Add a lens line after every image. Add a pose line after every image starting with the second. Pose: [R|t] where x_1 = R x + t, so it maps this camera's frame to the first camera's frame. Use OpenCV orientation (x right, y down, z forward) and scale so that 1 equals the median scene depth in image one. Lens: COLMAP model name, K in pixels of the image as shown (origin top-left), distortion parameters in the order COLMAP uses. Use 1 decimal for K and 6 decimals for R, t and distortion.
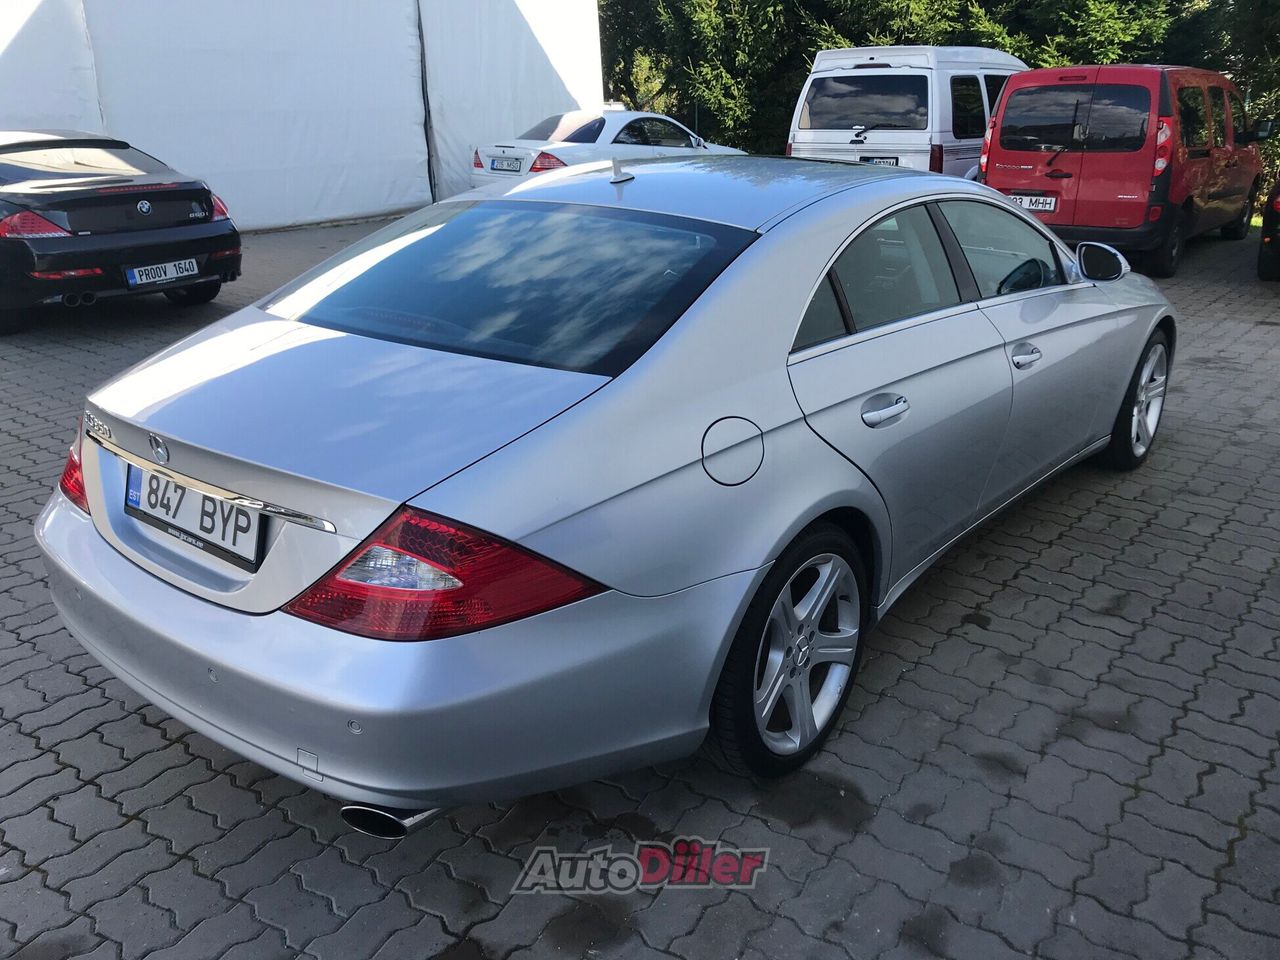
lens RADIAL K [[1085.1, 0, 640.0], [0, 1085.1, 480.0], [0, 0, 1]] dist [0.004757, 0.009937]
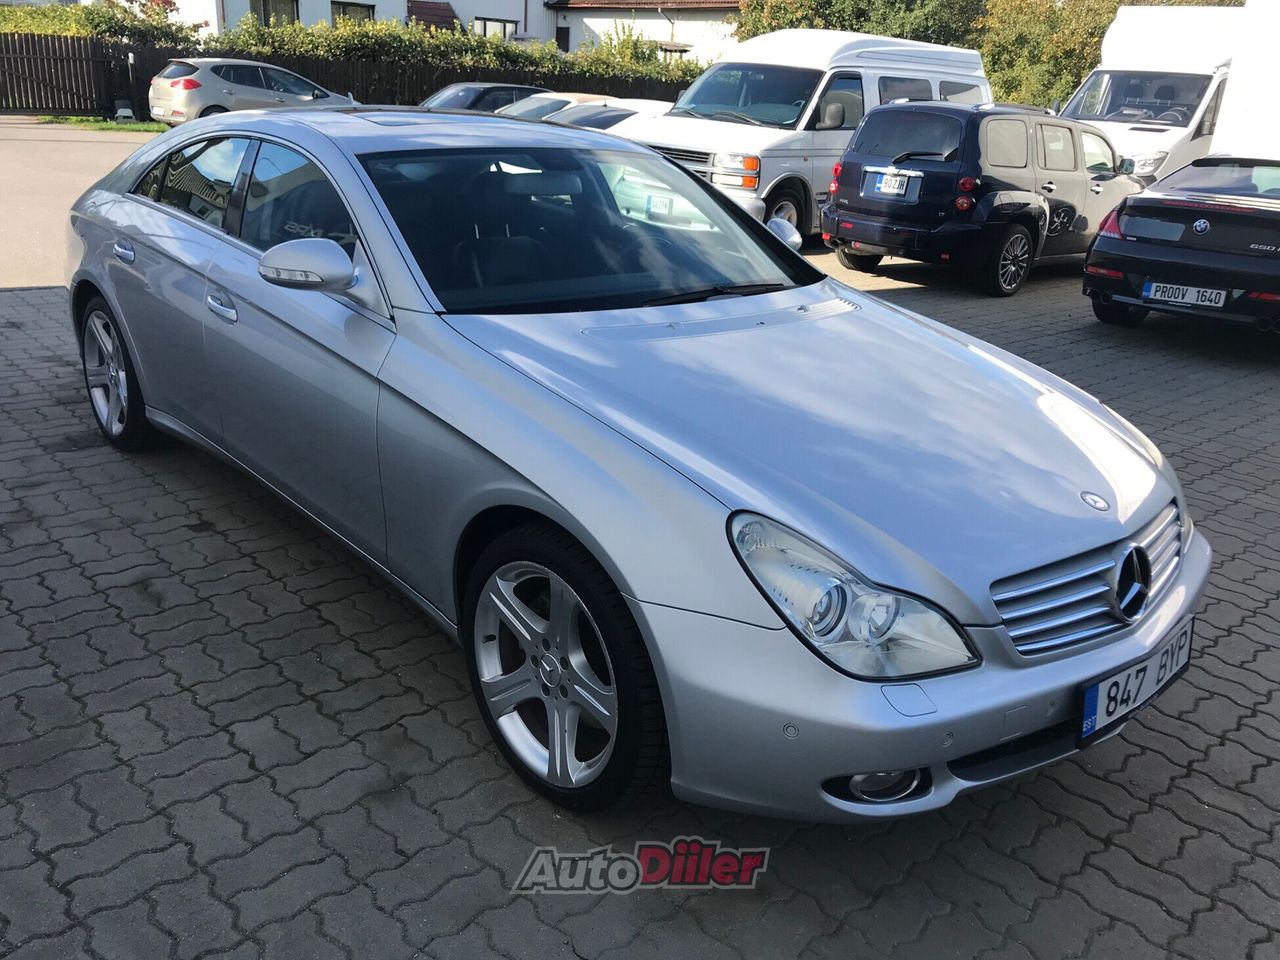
lens RADIAL K [[1082.1, 0, 640.0], [0, 1082.1, 480.0], [0, 0, 1]] dist [-0.041674, 0.114313]
pose [[-0.164507, 0.334812, -0.927814, 0.585035], [-0.383133, 0.845081, 0.372889, -0.230519], [0.908926, 0.416819, -0.010744, 0.664082]]
